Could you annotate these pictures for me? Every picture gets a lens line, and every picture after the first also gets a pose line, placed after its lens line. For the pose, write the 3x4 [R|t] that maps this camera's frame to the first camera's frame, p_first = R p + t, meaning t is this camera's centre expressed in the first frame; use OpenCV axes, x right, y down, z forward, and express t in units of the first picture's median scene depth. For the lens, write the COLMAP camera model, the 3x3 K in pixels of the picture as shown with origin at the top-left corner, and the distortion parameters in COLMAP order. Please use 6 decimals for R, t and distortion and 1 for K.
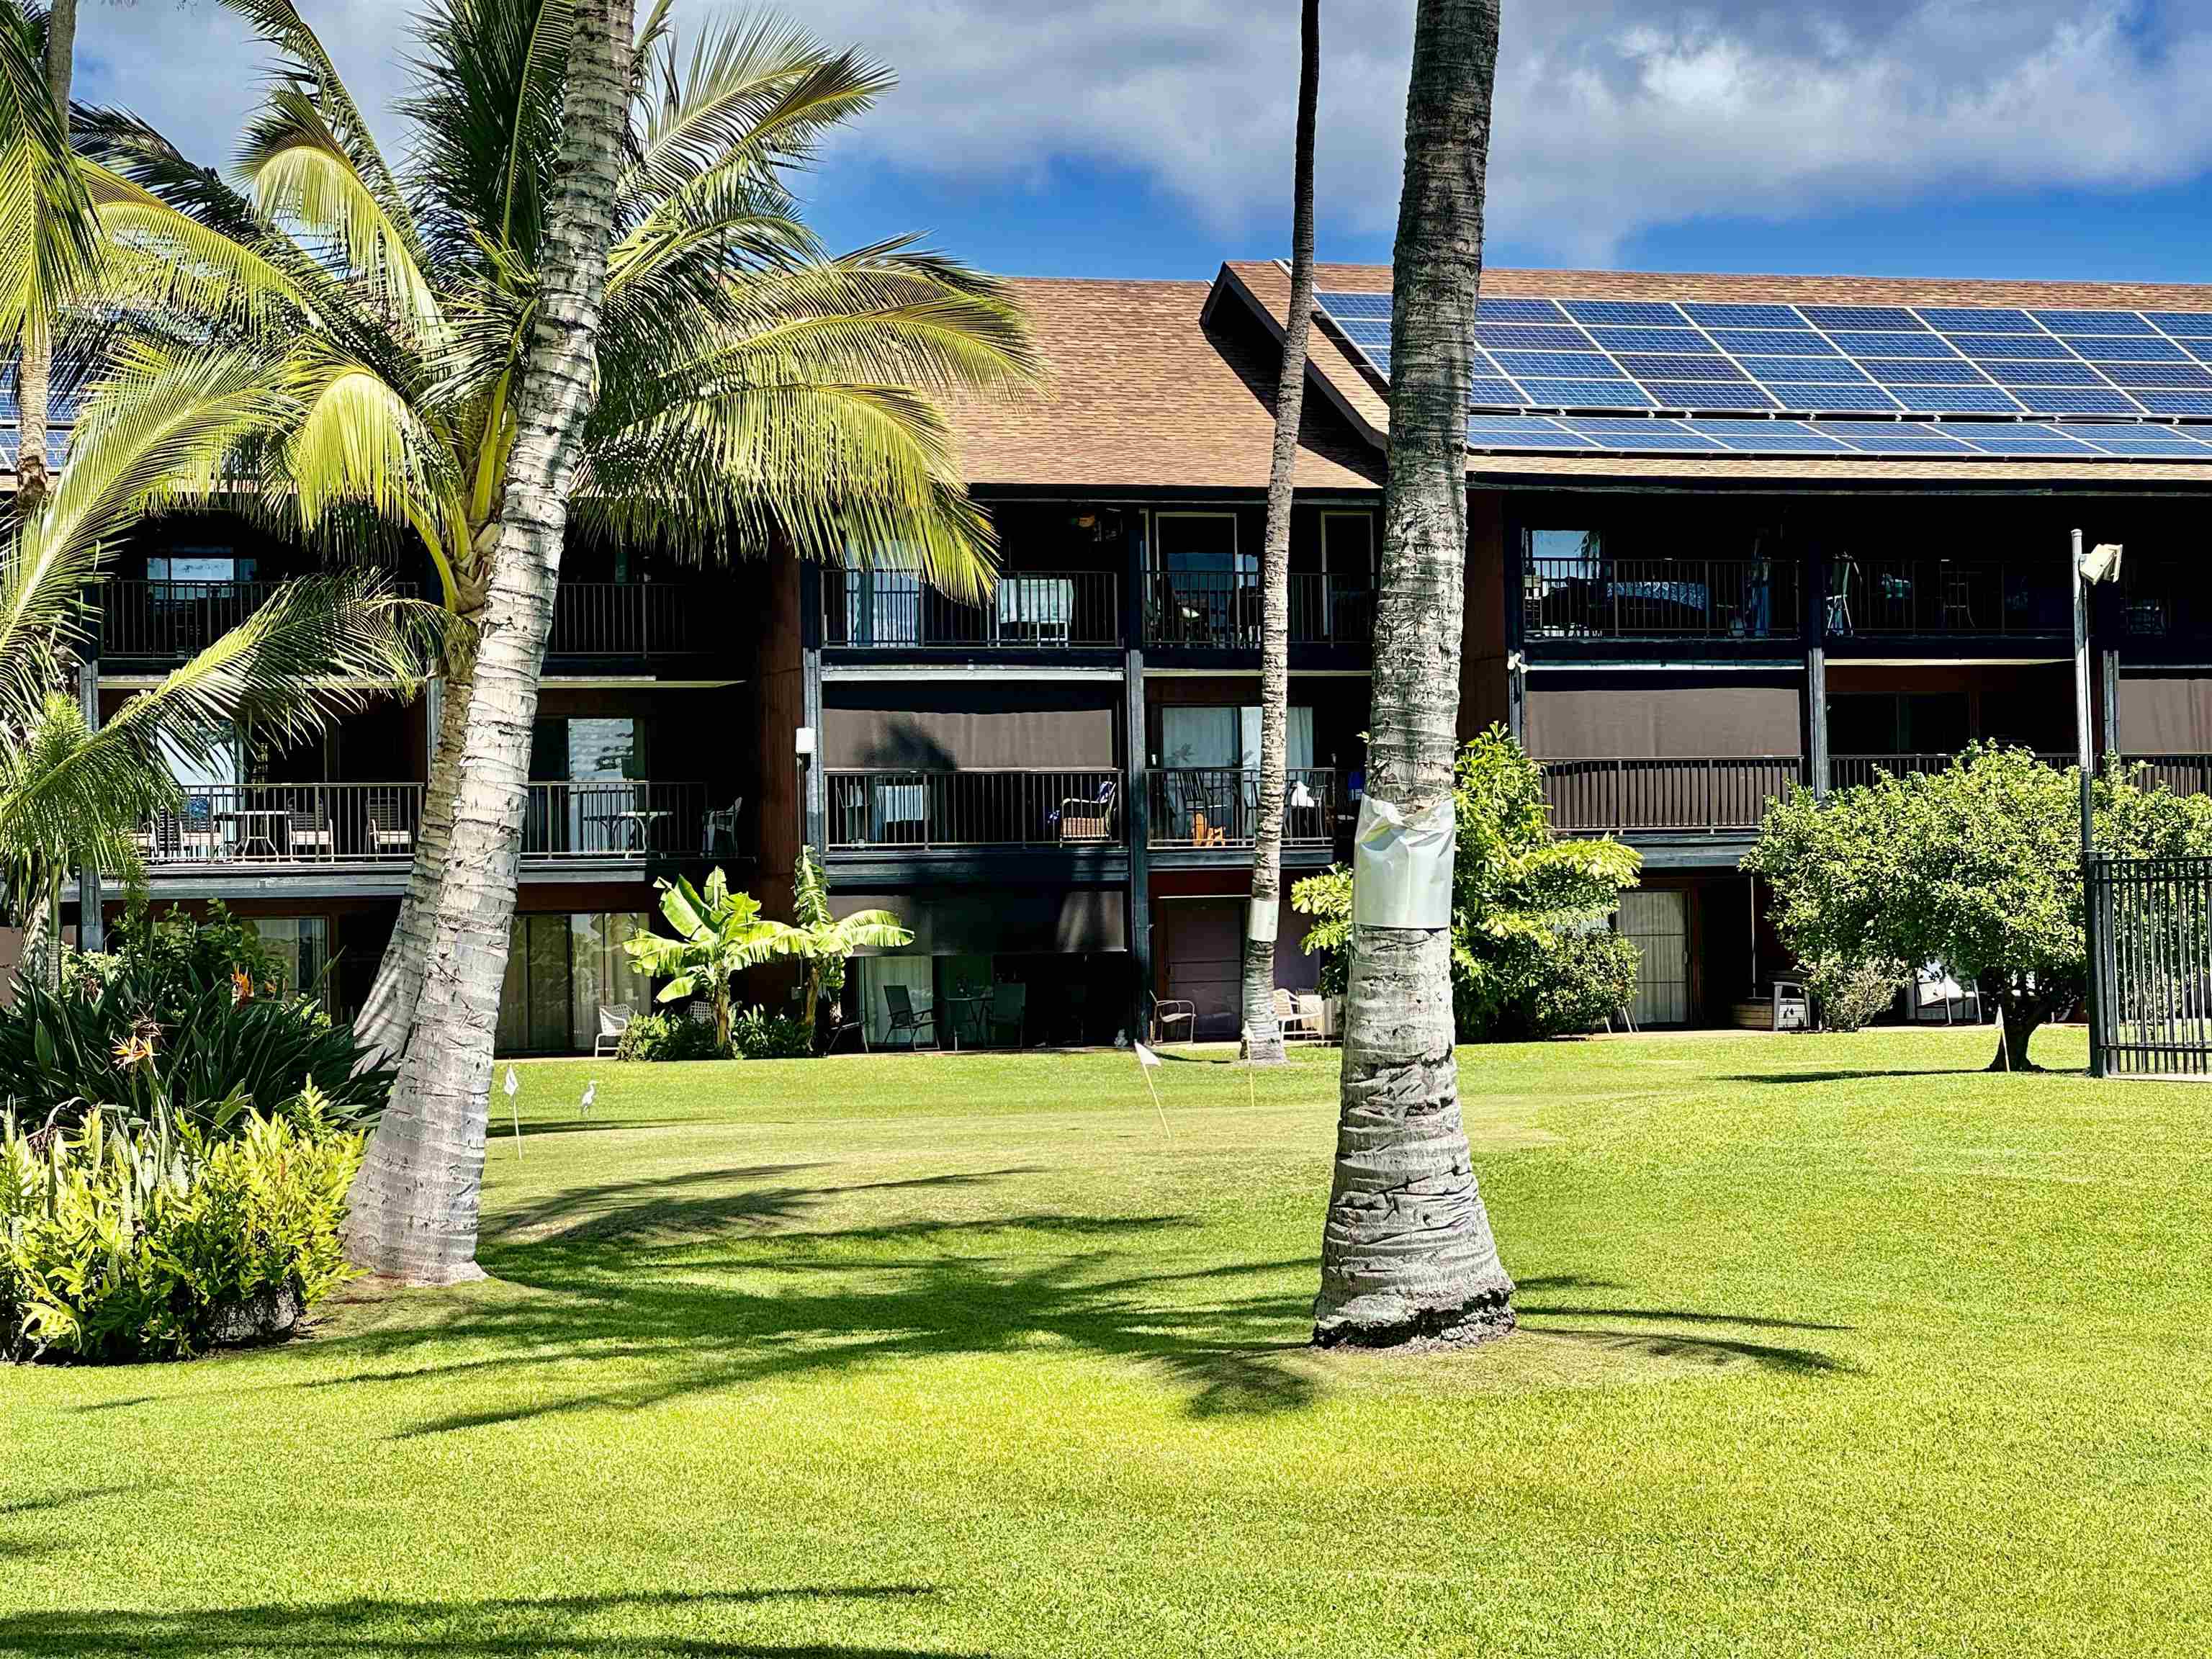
lens RADIAL K [[4963.1, 0, 1107.8], [0, 4963.1, 826.5], [0, 0, 1]] dist [-0.424374, 0.000000]
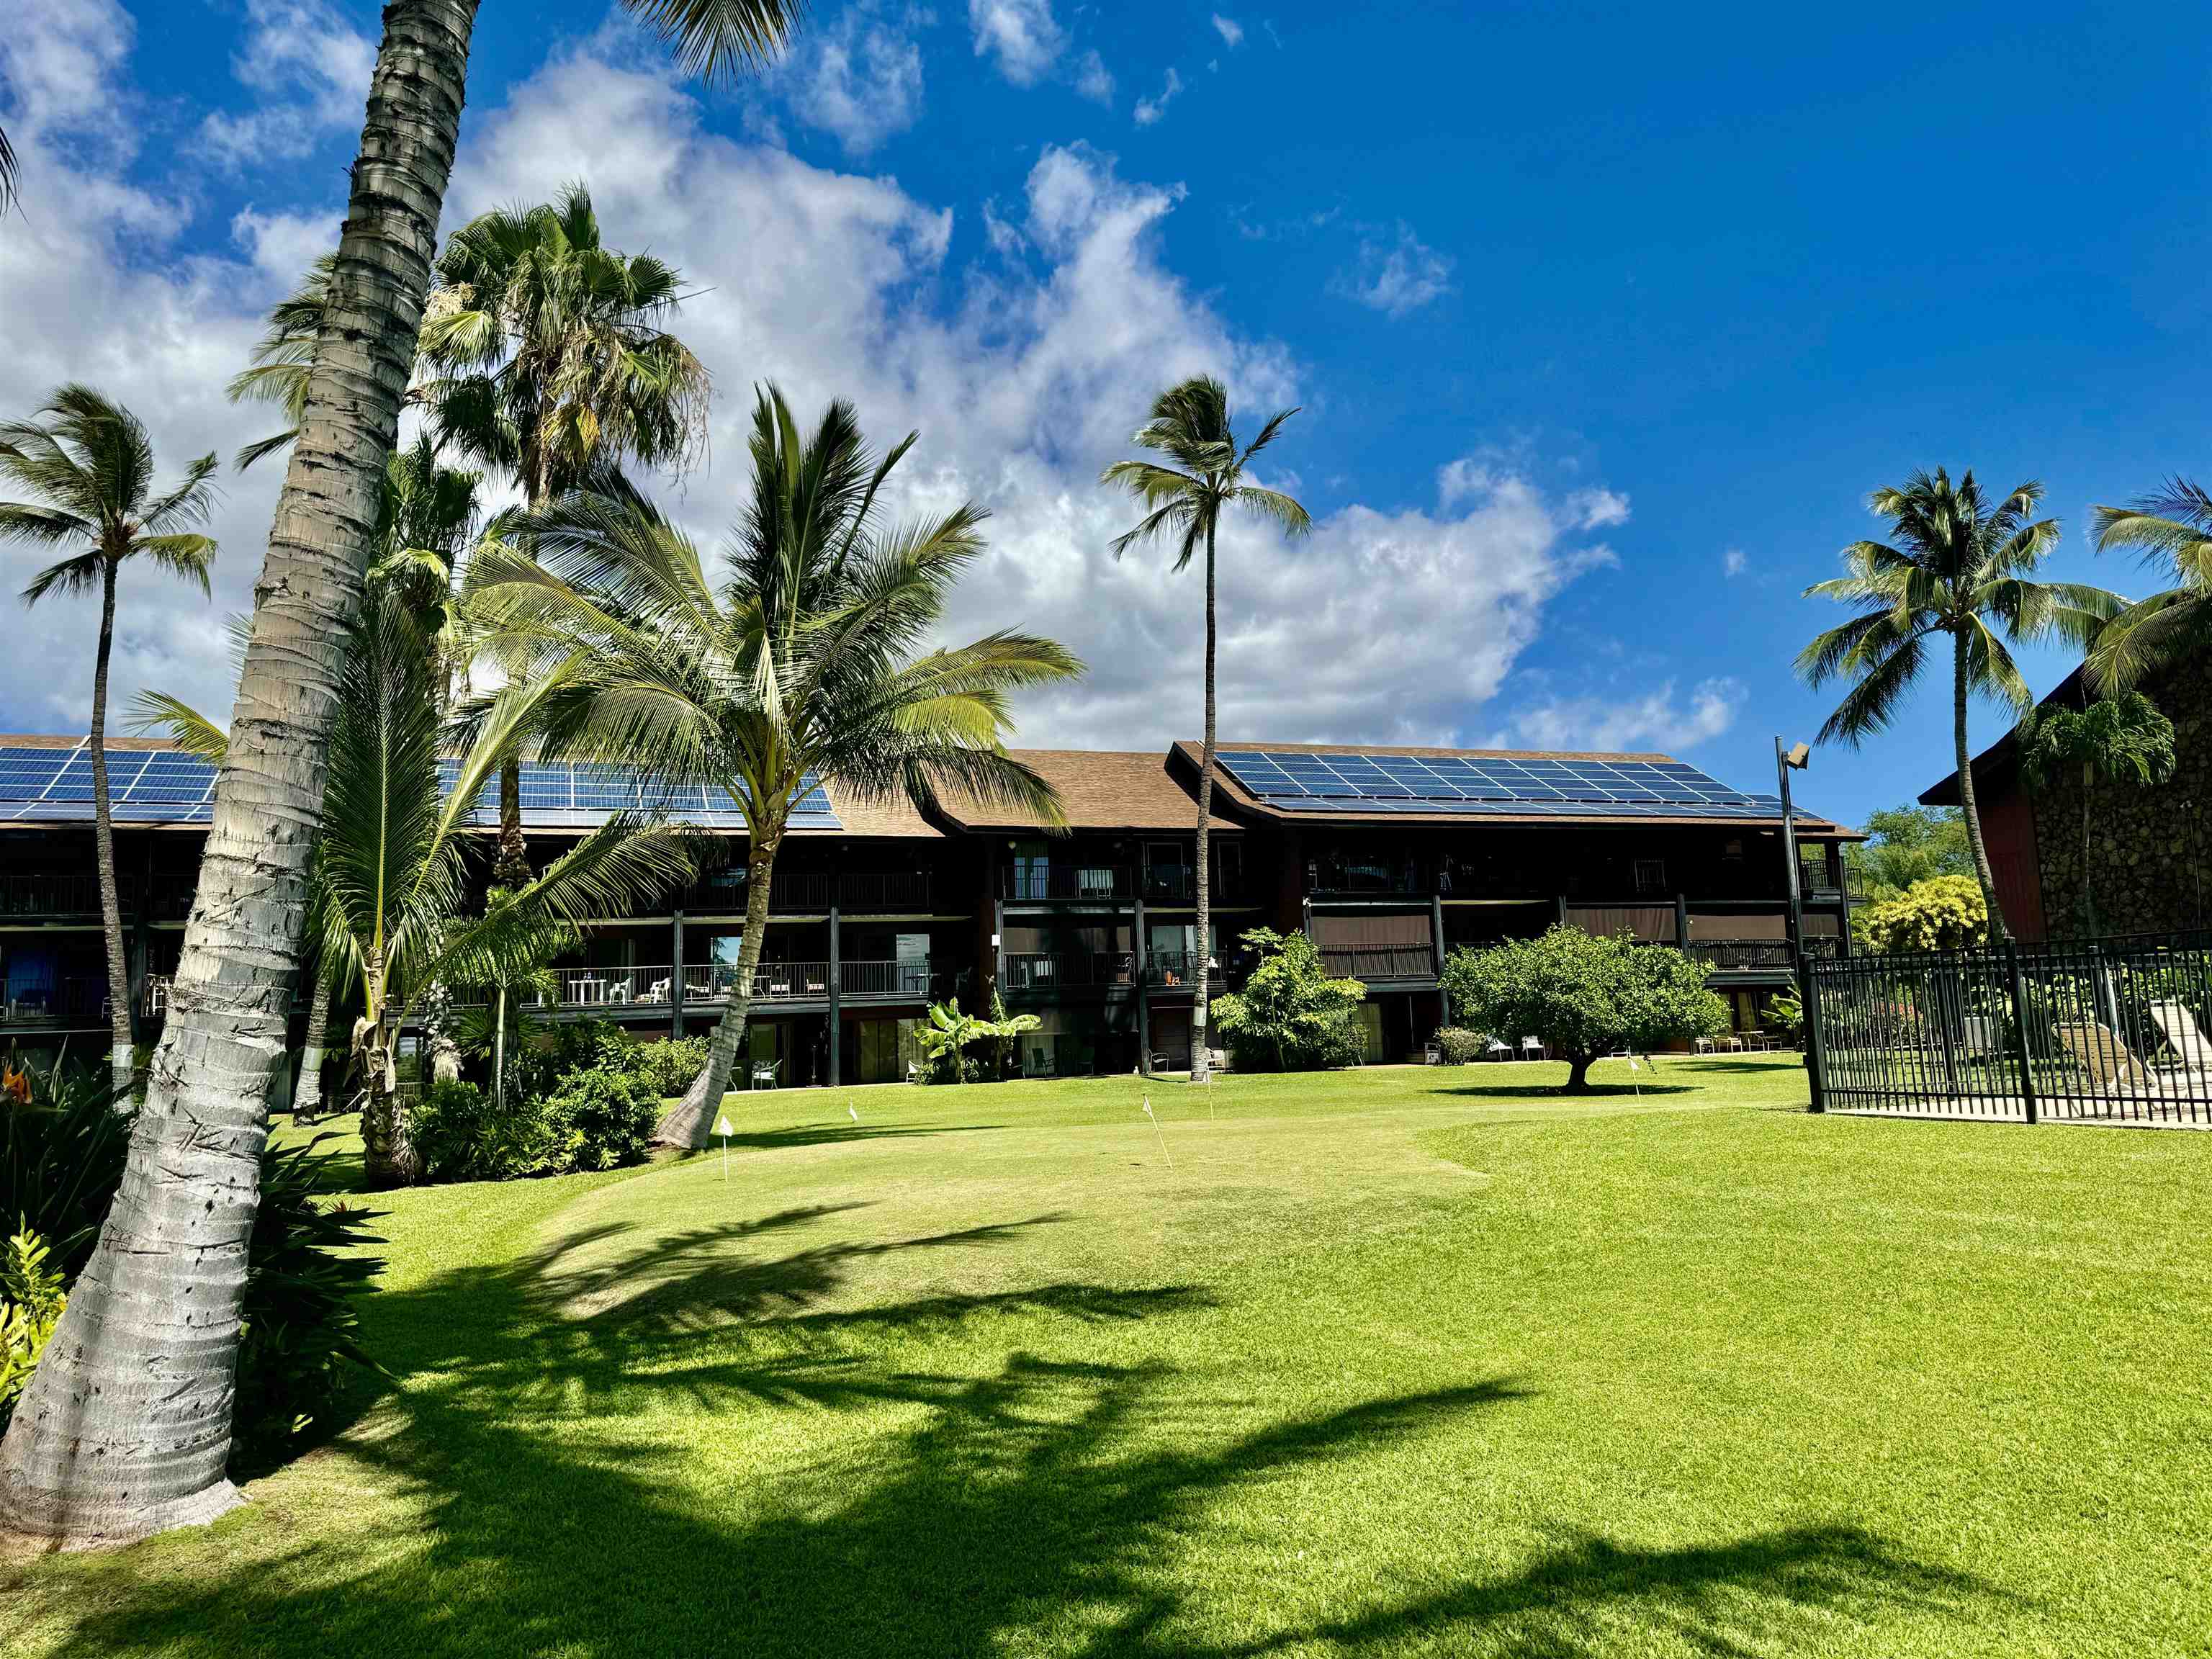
lens RADIAL K [[1555.5, 0, 1104.9], [0, 1555.5, 843.3], [0, 0, 1]] dist [0.053718, -0.061363]
pose [[0.999761, -0.014960, -0.015967, 0.001209], [0.013359, 0.995287, -0.096051, 0.007559], [0.017328, 0.095815, 0.995248, 0.285106]]
